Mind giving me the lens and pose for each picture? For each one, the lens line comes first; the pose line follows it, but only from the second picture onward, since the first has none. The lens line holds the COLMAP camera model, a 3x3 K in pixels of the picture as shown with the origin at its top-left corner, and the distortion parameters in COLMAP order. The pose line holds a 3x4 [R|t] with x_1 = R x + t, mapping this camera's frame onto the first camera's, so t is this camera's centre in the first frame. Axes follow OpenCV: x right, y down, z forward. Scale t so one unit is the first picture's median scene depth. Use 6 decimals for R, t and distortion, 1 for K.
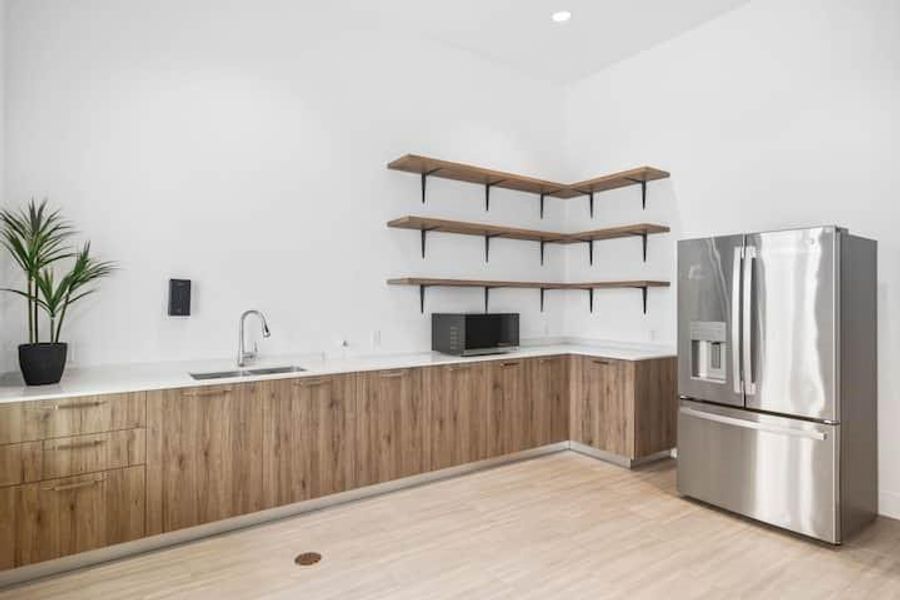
lens RADIAL K [[504.1, 0, 450.0], [0, 504.1, 300.0], [0, 0, 1]] dist [0.000118, -0.000019]
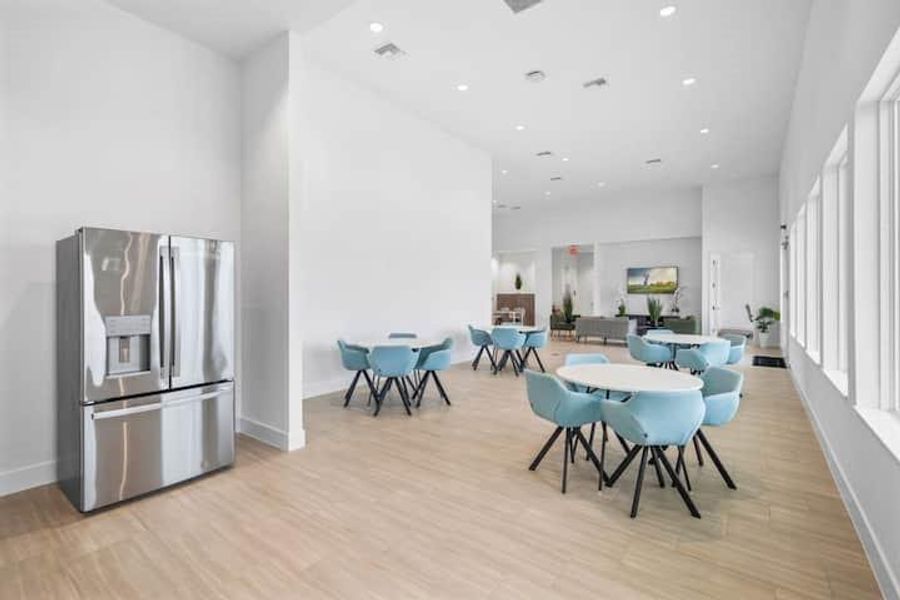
lens RADIAL K [[376.3, 0, 452.3], [0, 376.3, 302.3], [0, 0, 1]] dist [-0.000631, -0.000116]
pose [[-0.295646, -0.006849, 0.955273, -0.393158], [0.011101, 0.999882, 0.010604, 0.016366], [-0.955233, 0.013740, -0.295535, 0.625869]]
